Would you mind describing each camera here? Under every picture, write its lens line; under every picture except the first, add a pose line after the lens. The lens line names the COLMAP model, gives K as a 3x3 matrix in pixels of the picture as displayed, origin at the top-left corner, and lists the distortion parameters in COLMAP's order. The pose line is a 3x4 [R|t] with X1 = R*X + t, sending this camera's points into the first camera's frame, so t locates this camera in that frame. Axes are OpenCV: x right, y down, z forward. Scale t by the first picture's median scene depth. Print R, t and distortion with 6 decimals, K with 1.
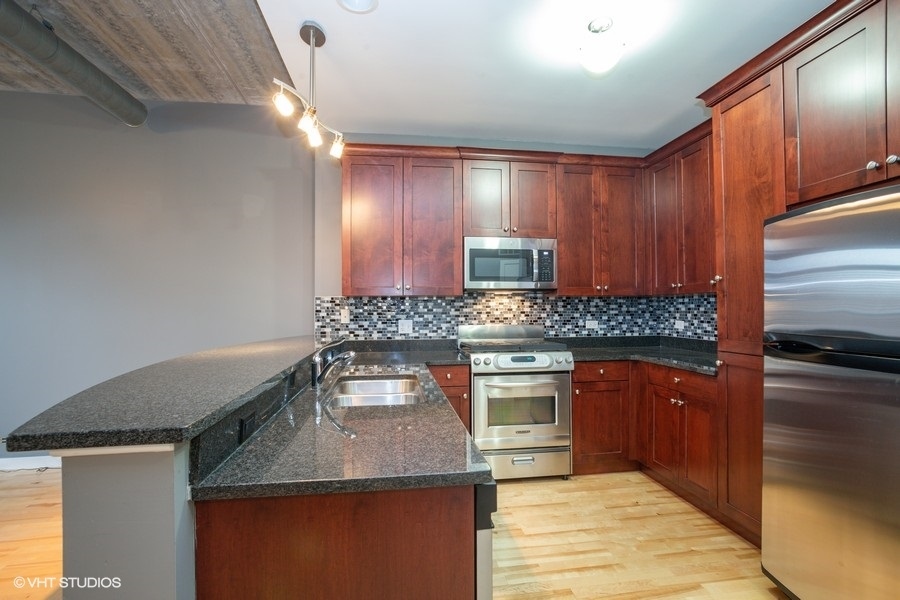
lens RADIAL K [[442.2, 0, 453.6], [0, 442.2, 302.2], [0, 0, 1]] dist [-0.031161, 0.000337]
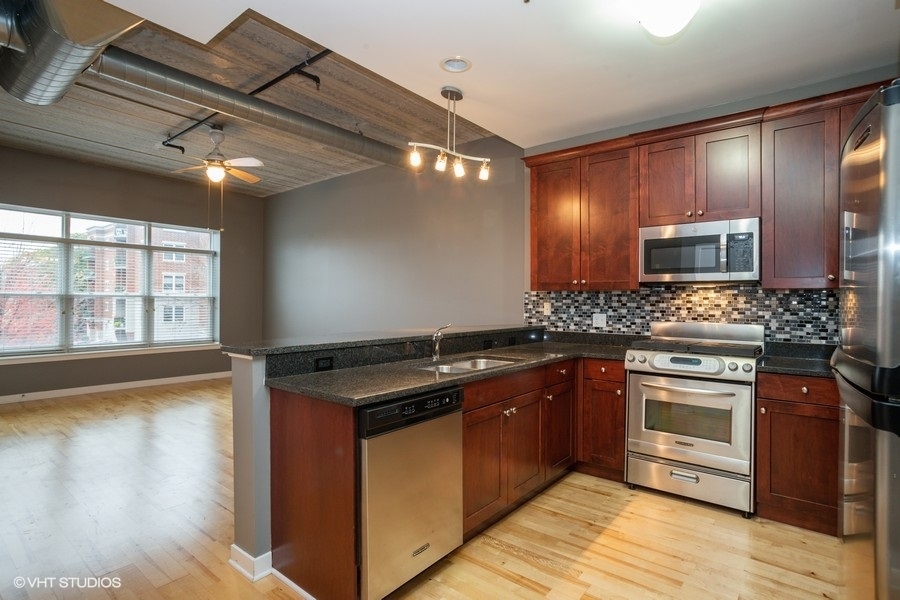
lens RADIAL K [[445.3, 0, 455.2], [0, 445.3, 299.4], [0, 0, 1]] dist [-0.025994, 0.000371]
pose [[0.686595, 0.007714, -0.727000, 0.412279], [-0.001845, 0.999959, 0.008867, -0.001715], [0.727038, -0.004747, 0.686581, 0.052260]]
